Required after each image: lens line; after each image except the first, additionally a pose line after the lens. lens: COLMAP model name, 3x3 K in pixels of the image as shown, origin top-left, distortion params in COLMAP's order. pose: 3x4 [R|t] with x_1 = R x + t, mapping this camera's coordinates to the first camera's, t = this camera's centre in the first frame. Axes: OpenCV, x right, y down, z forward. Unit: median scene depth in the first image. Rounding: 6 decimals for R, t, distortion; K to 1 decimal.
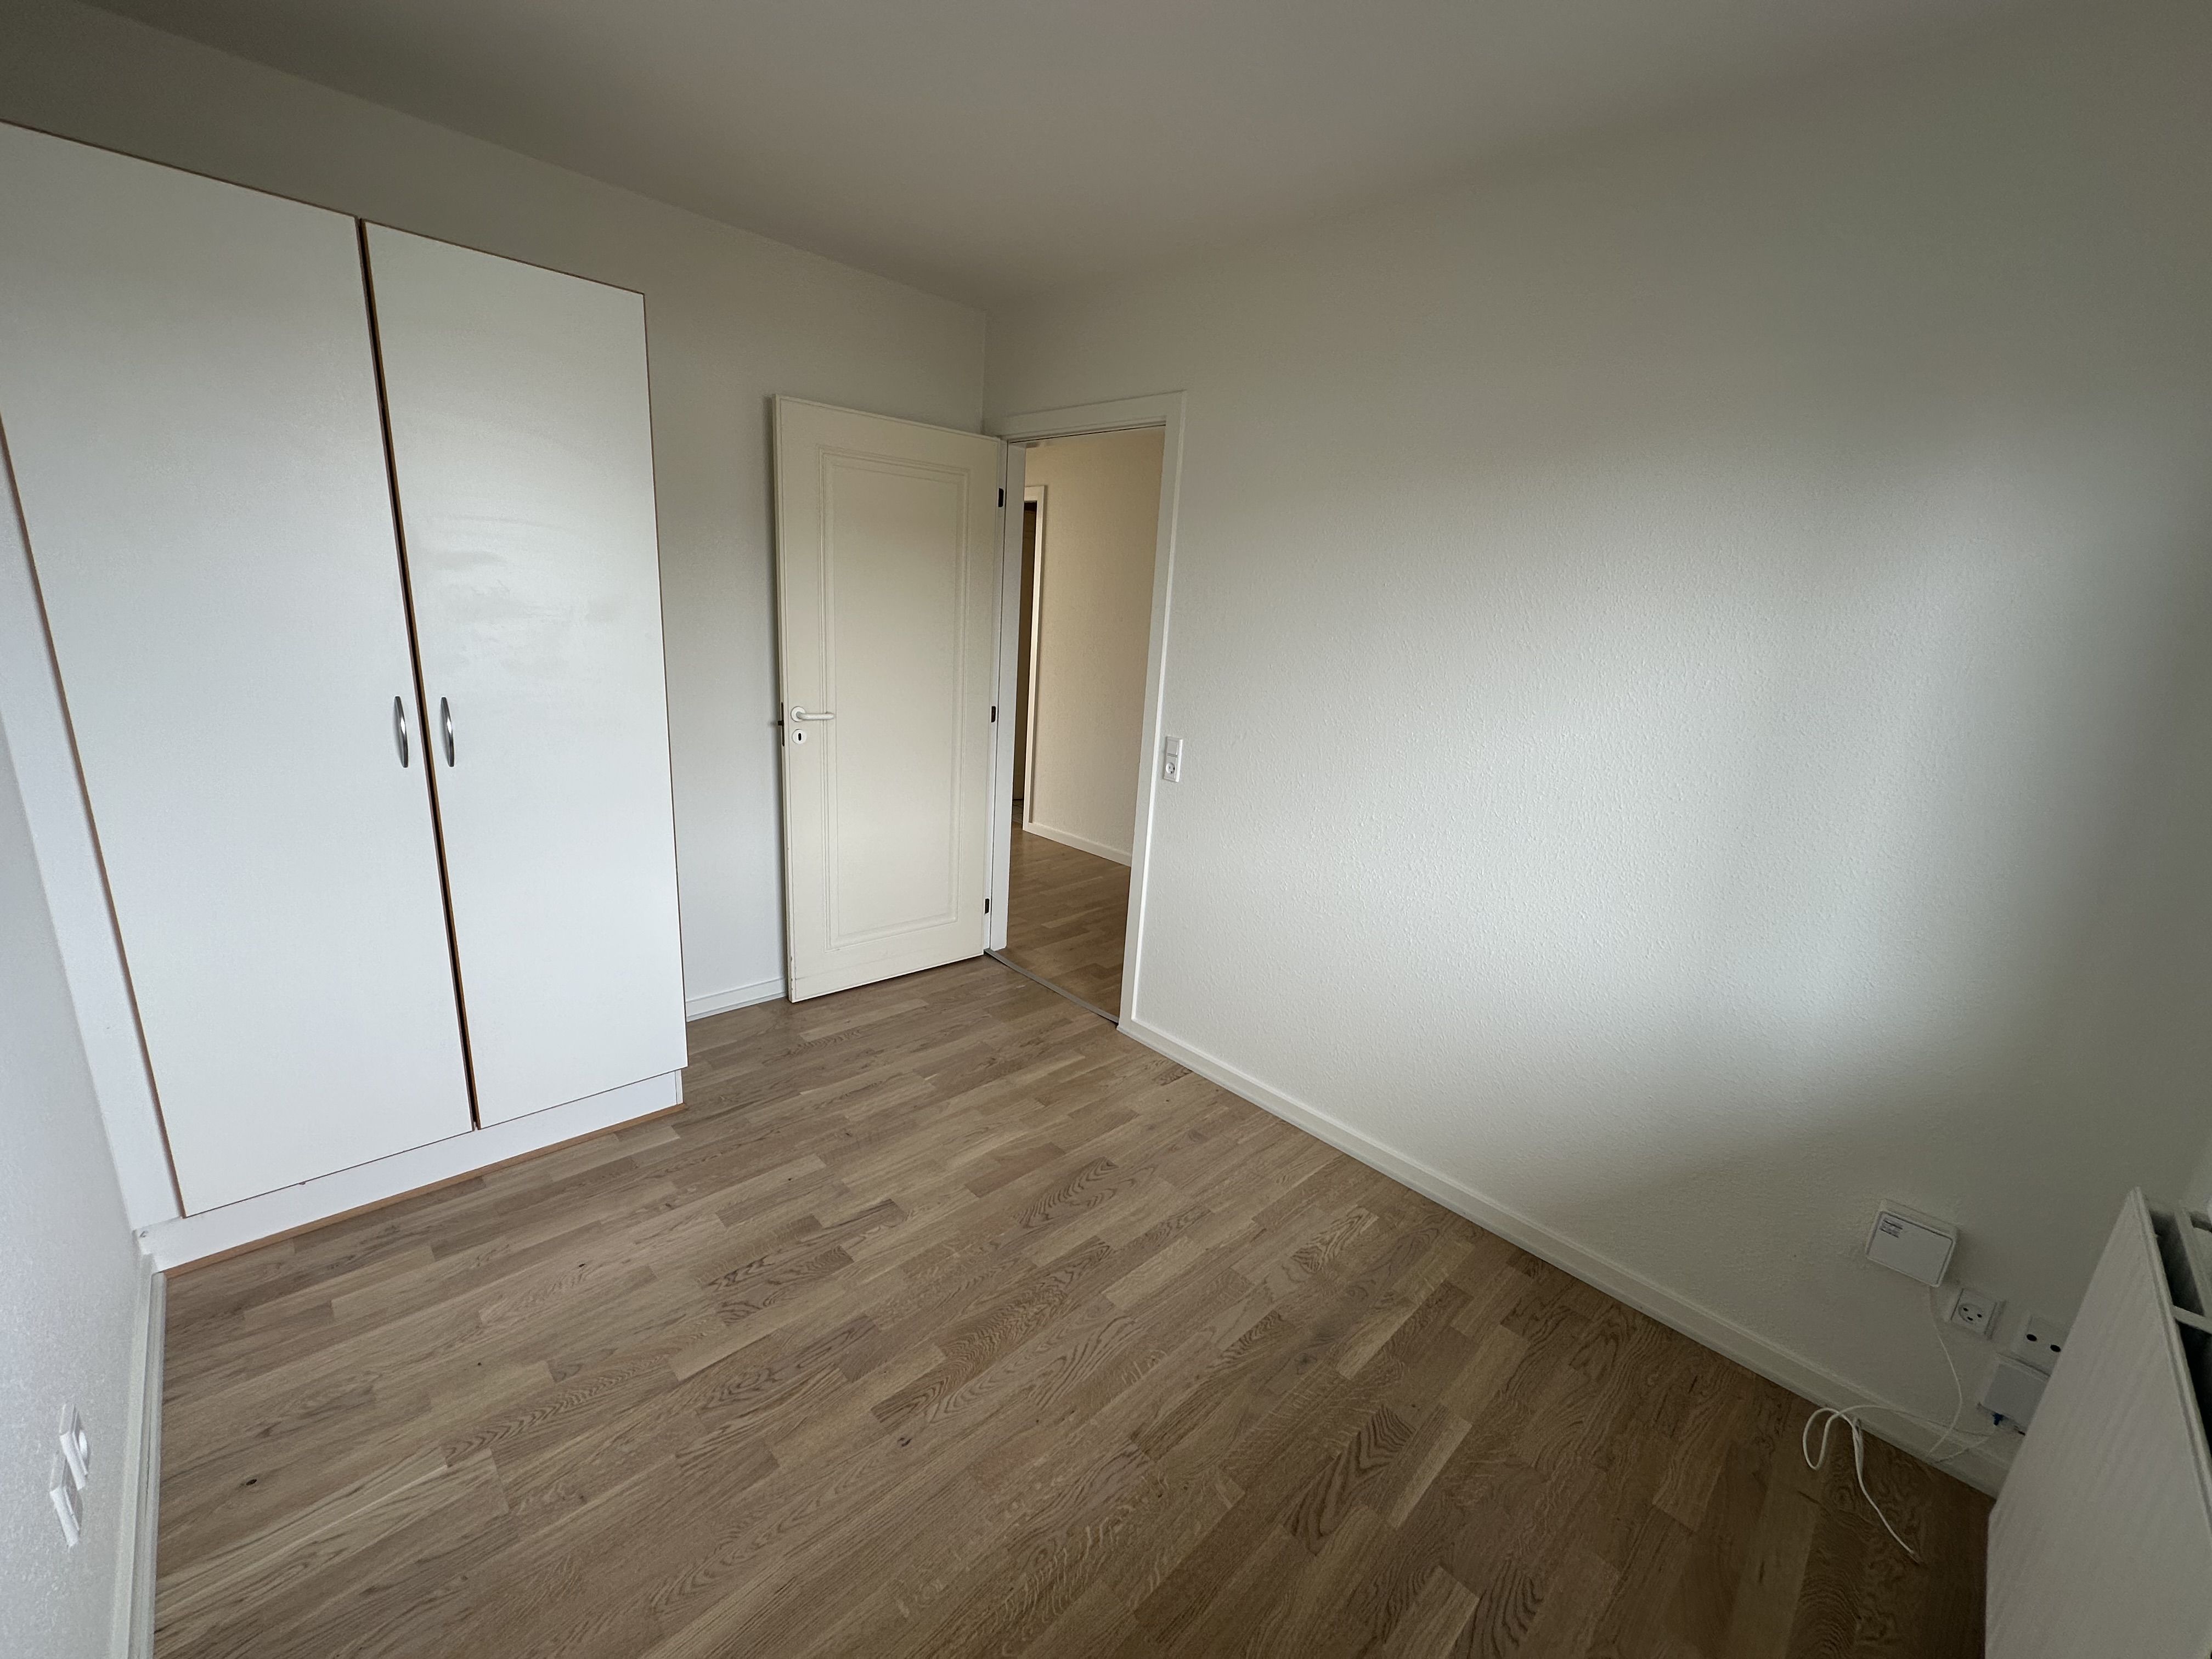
lens RADIAL K [[878.5, 0, 1106.0], [0, 878.5, 829.5], [0, 0, 1]] dist [-0.001580, 0.000355]
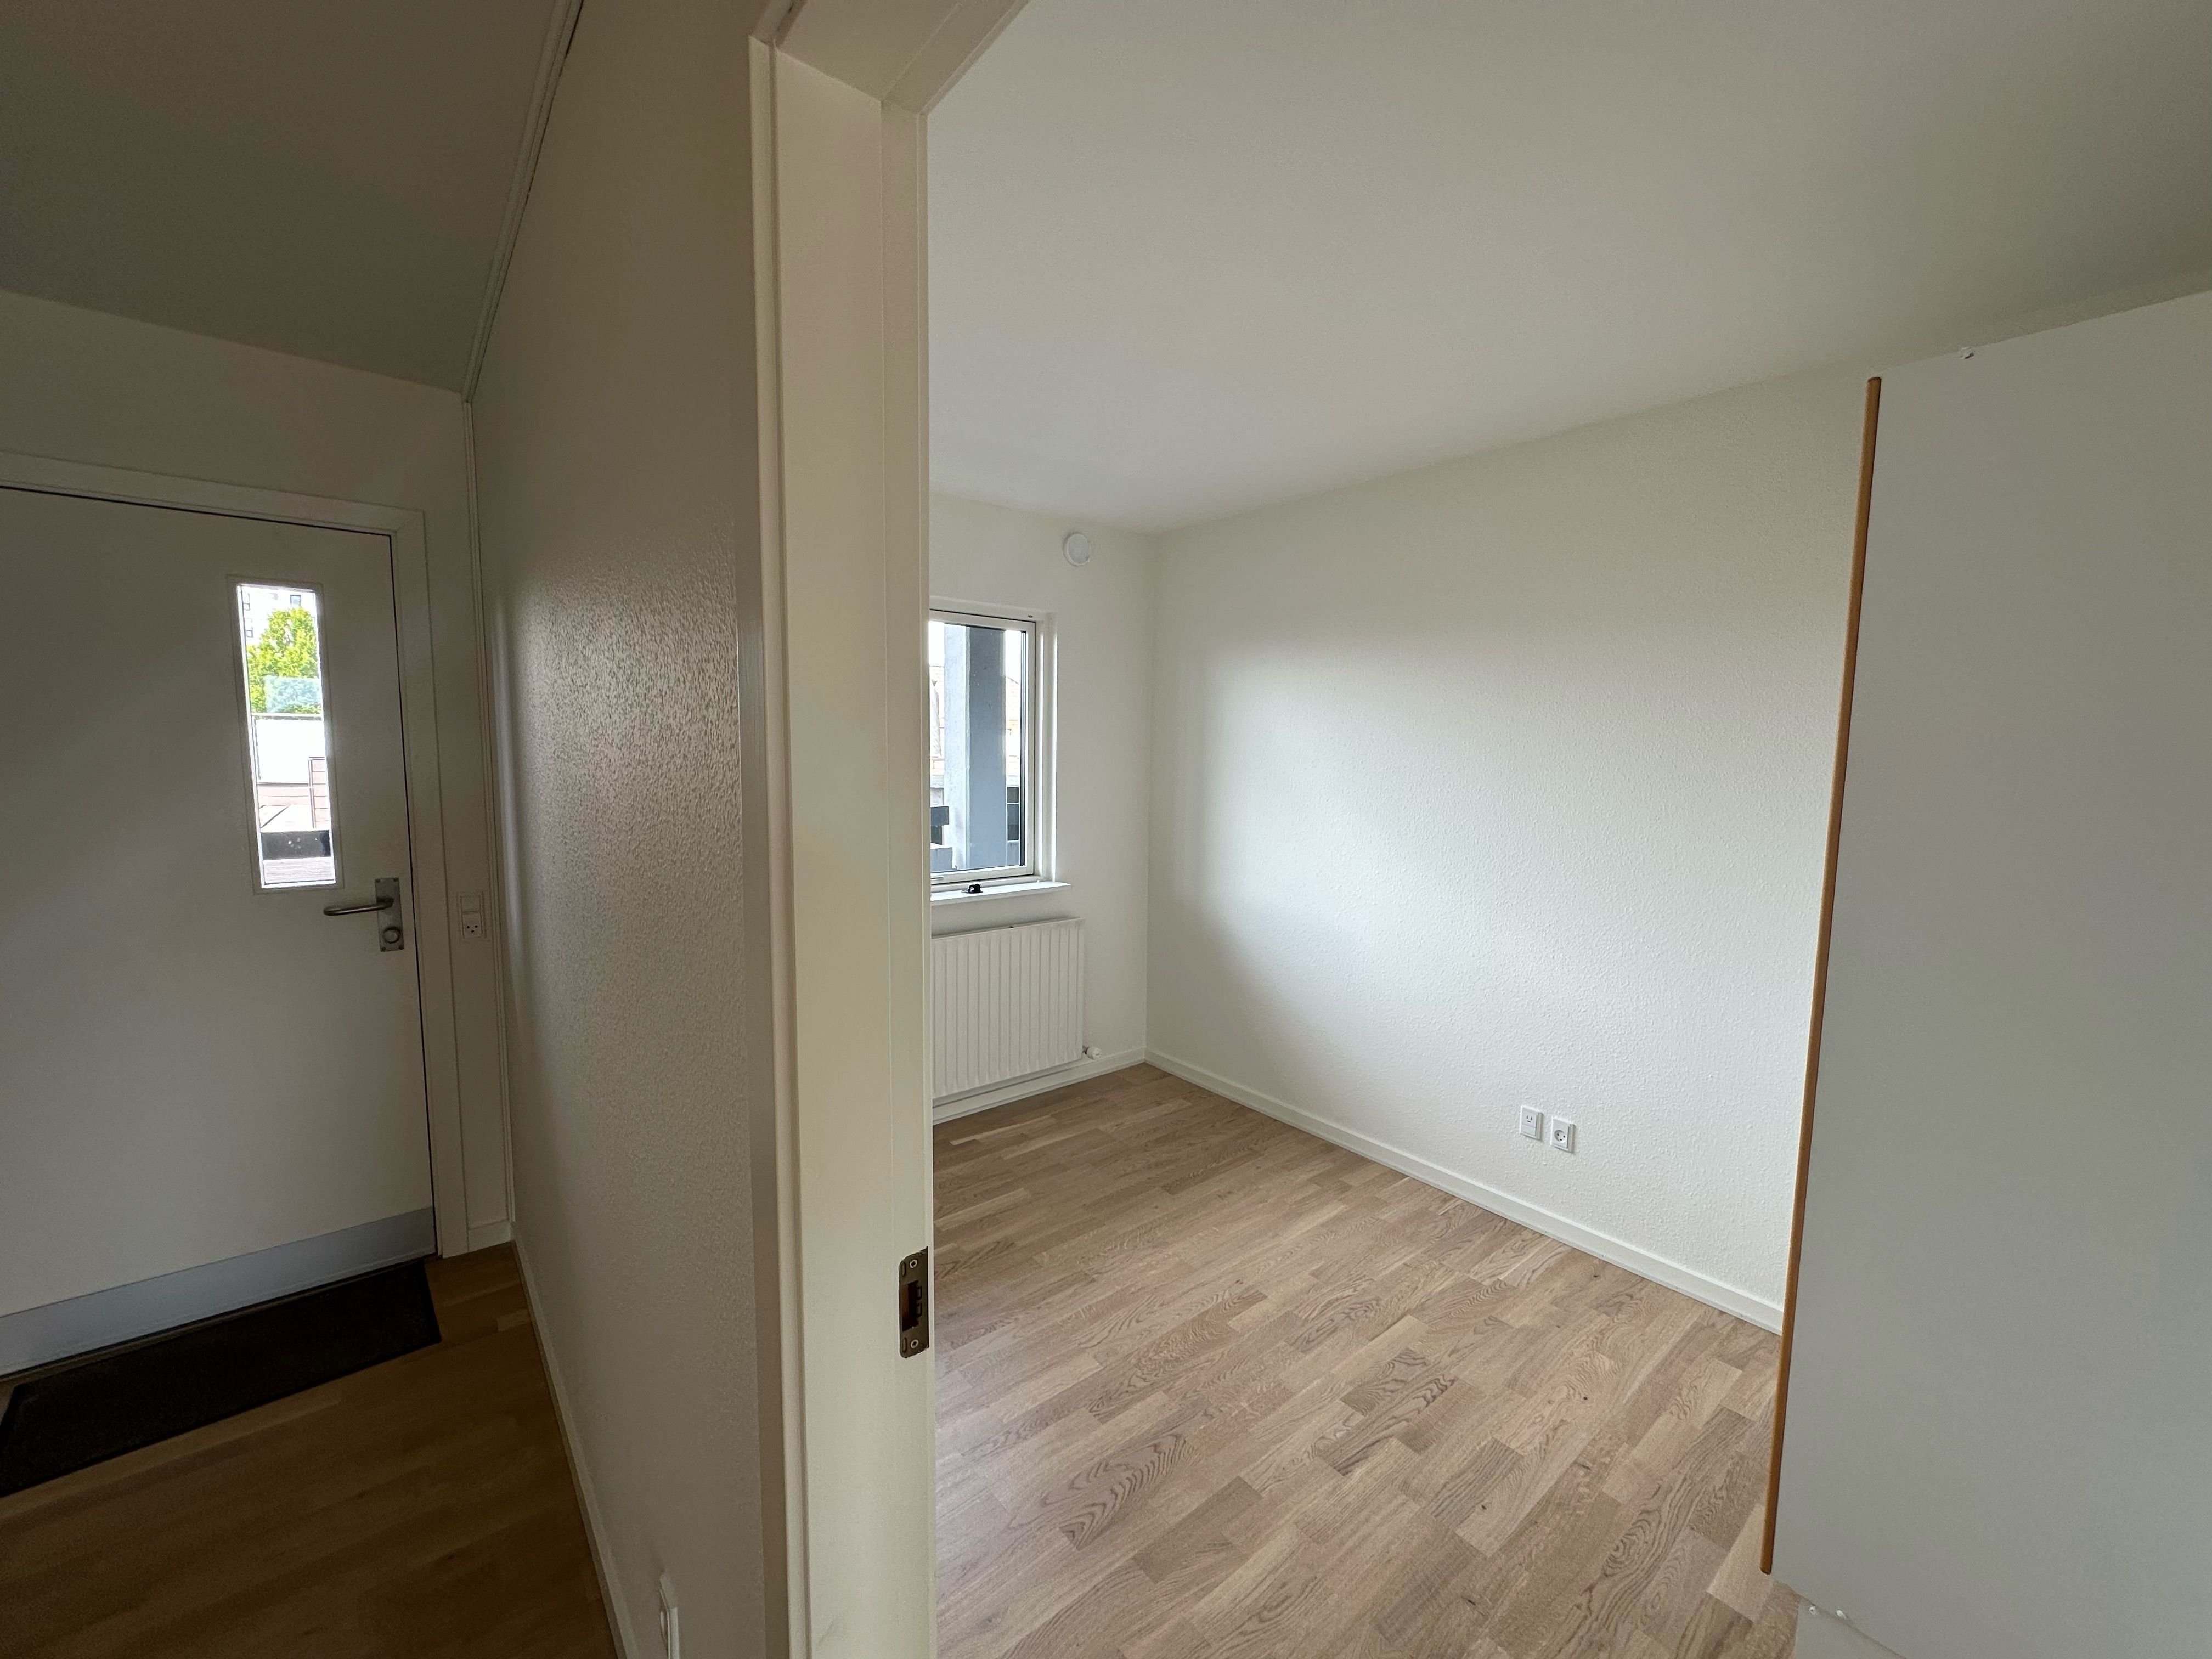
lens RADIAL K [[878.5, 0, 1106.0], [0, 878.5, 829.5], [0, 0, 1]] dist [-0.001580, 0.000355]
pose [[-0.992857, -0.087078, 0.081564, -0.041381], [-0.053447, 0.935797, 0.348463, -0.512849], [-0.106671, 0.341615, -0.933767, 1.876373]]
